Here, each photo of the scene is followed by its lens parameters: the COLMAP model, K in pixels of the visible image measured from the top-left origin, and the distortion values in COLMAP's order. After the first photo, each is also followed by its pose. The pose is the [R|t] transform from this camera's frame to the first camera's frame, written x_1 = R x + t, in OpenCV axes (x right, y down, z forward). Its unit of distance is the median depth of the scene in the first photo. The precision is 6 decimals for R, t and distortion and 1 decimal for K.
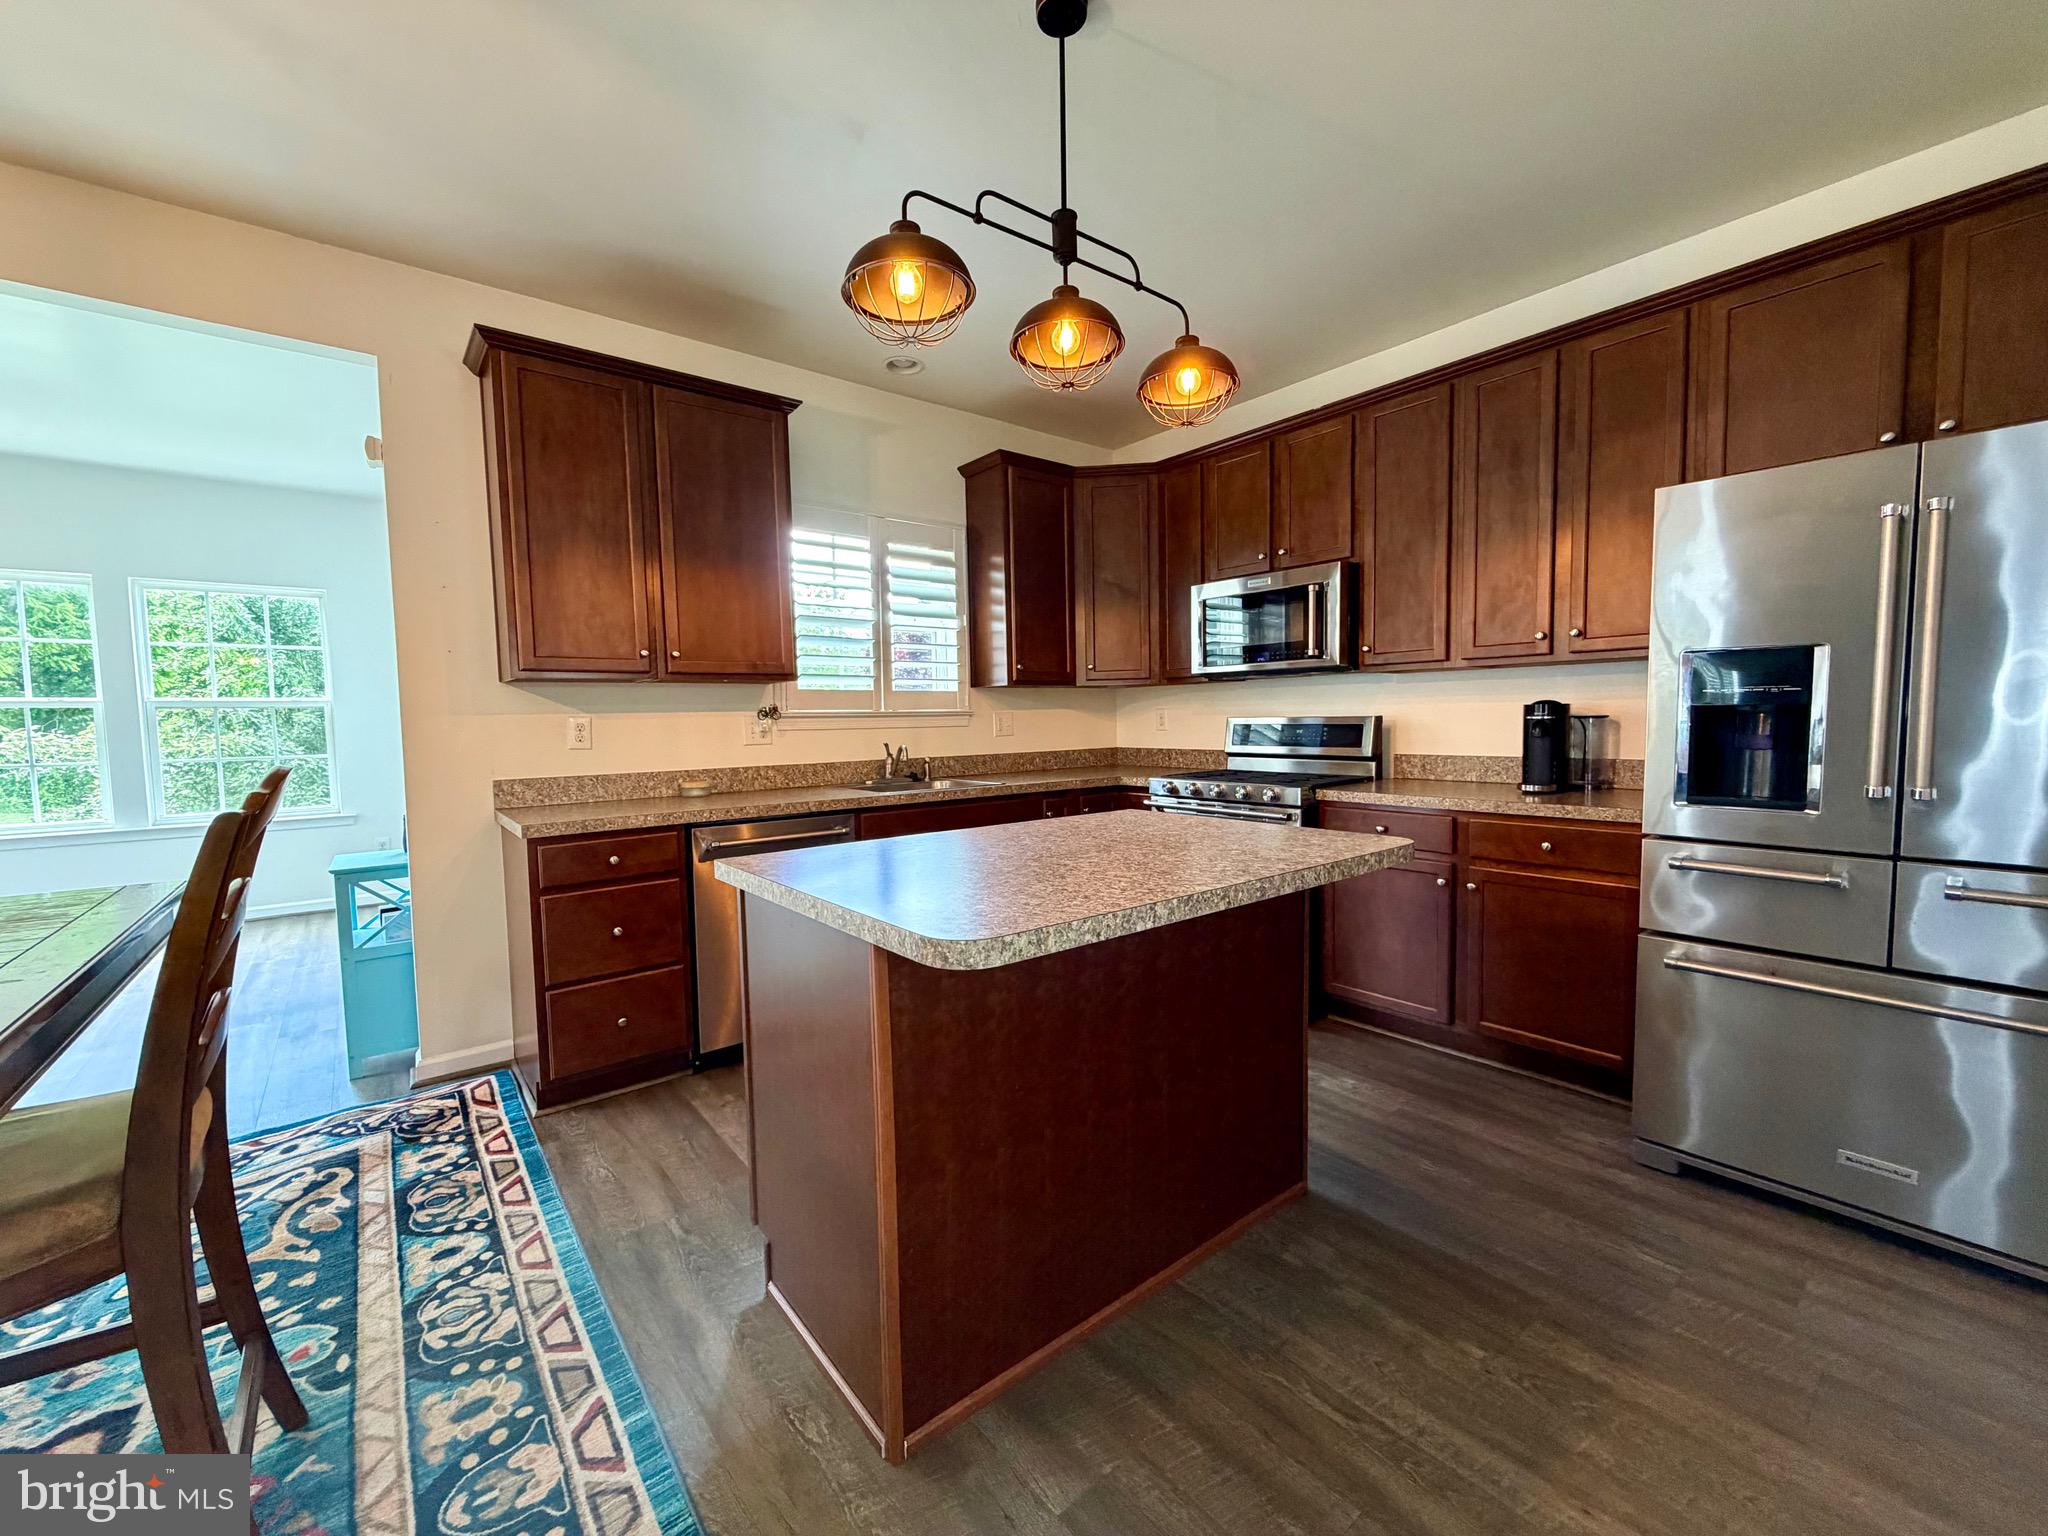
lens RADIAL K [[816.4, 0, 1016.1], [0, 816.4, 766.9], [0, 0, 1]] dist [0.000965, -0.000160]
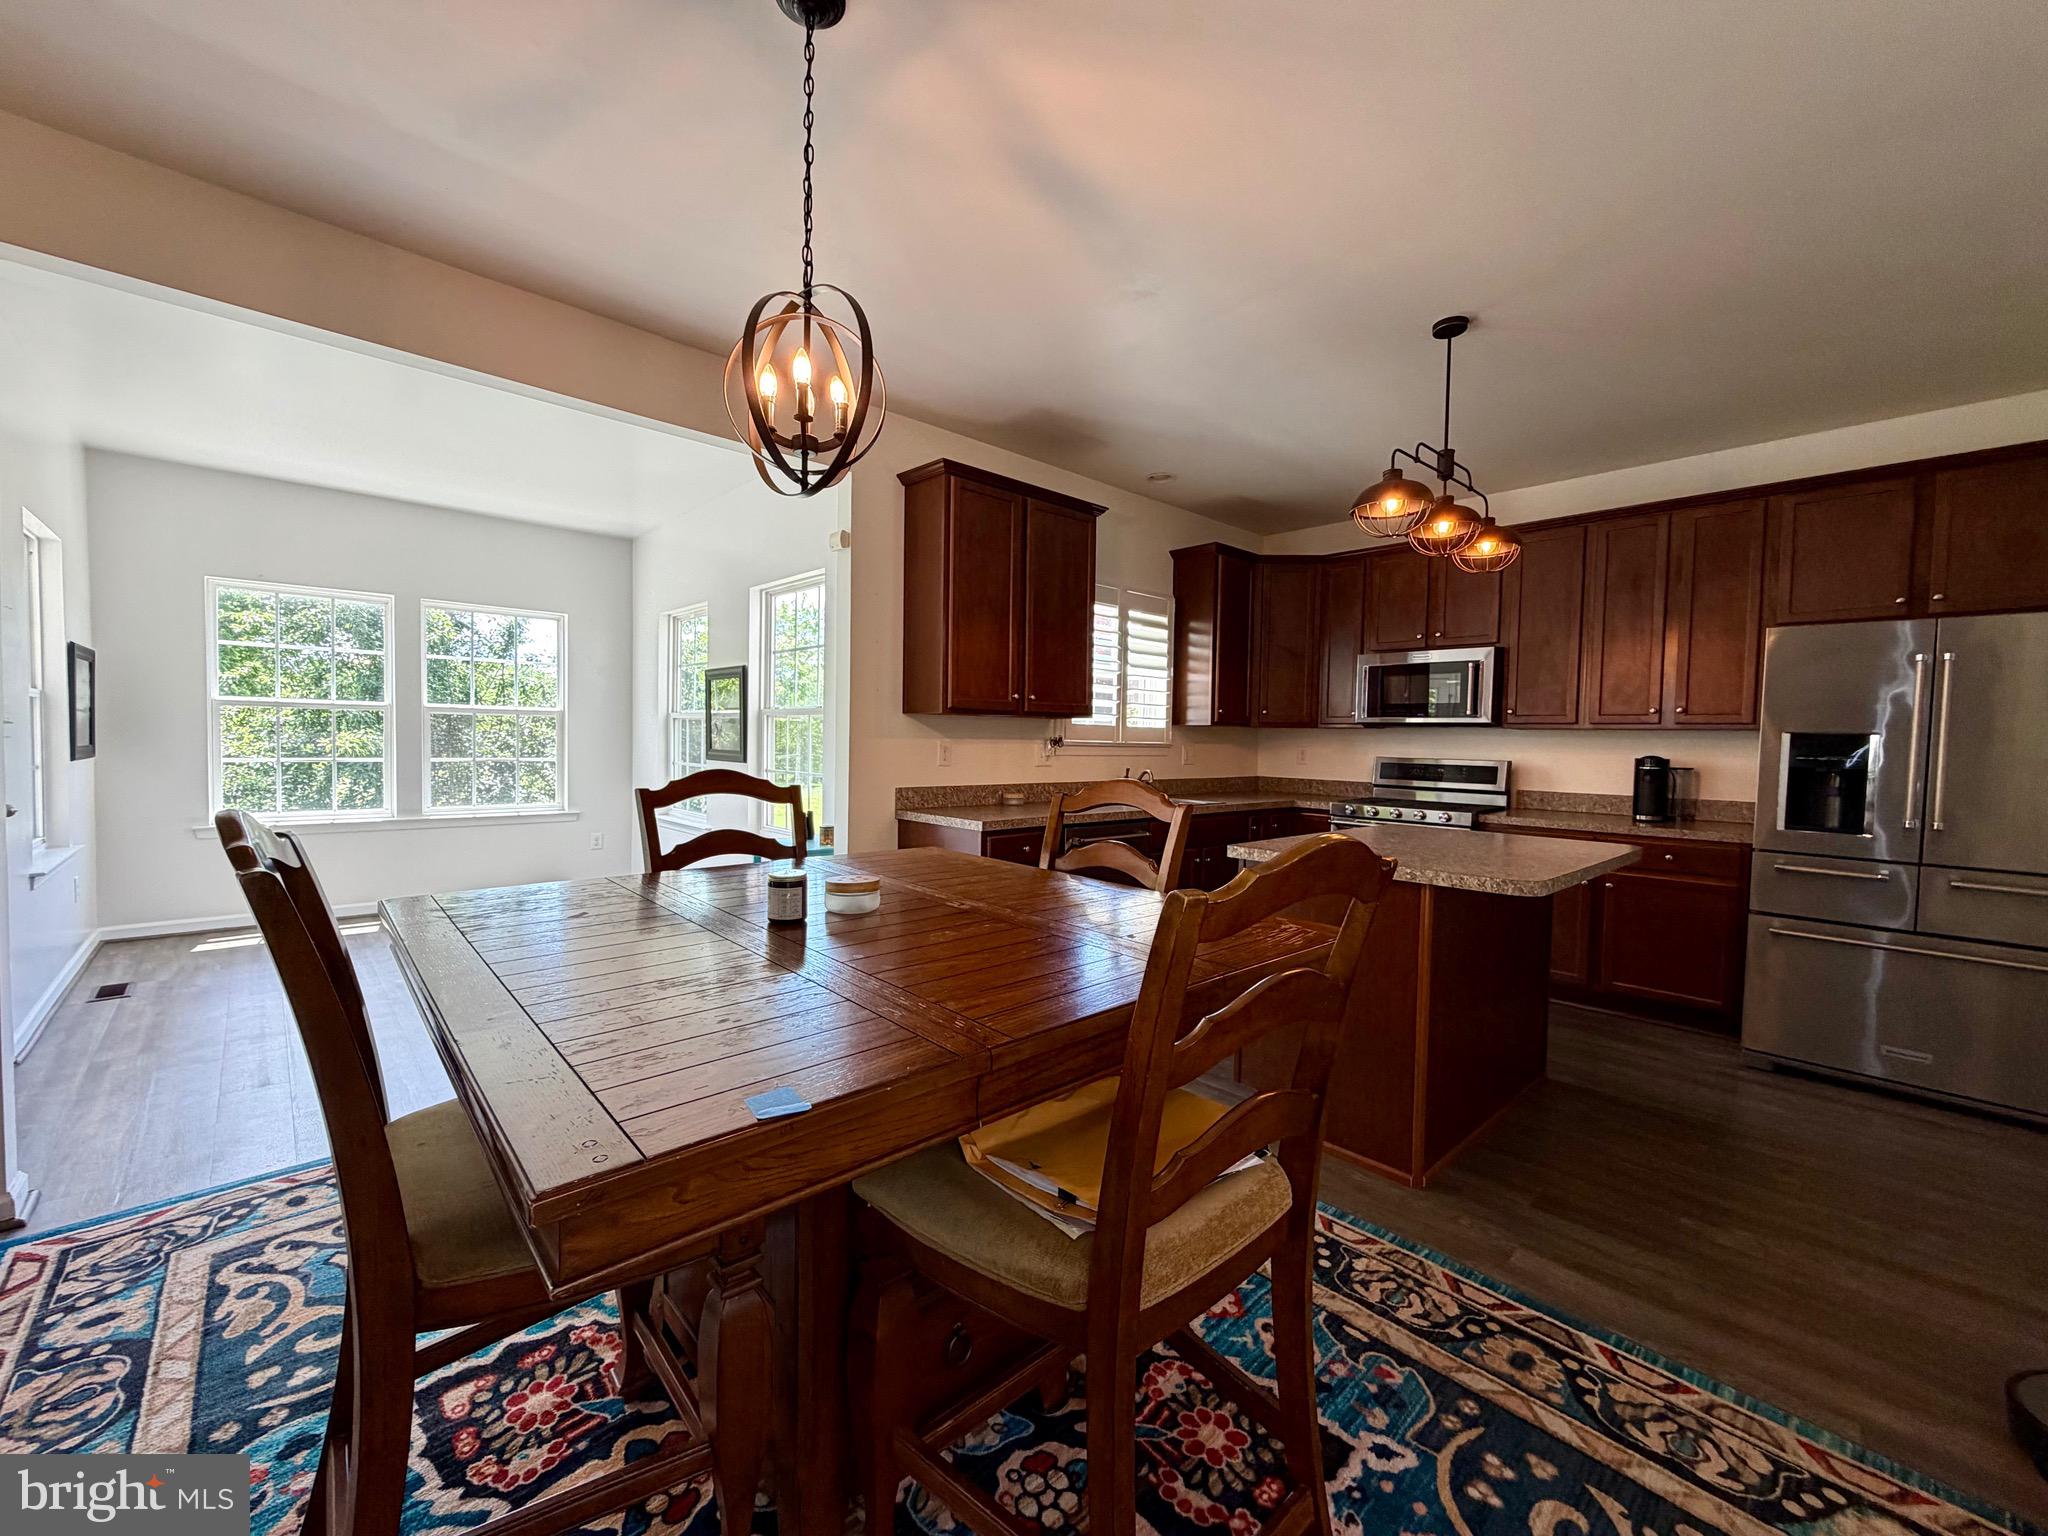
lens RADIAL K [[816.4, 0, 1015.6], [0, 816.4, 768.3], [0, 0, 1]] dist [0.000965, -0.000160]
pose [[0.997151, 0.034895, 0.066870, -0.552251], [-0.033294, 0.999135, -0.024920, 0.011743], [-0.067682, 0.022623, 0.997450, -0.339169]]
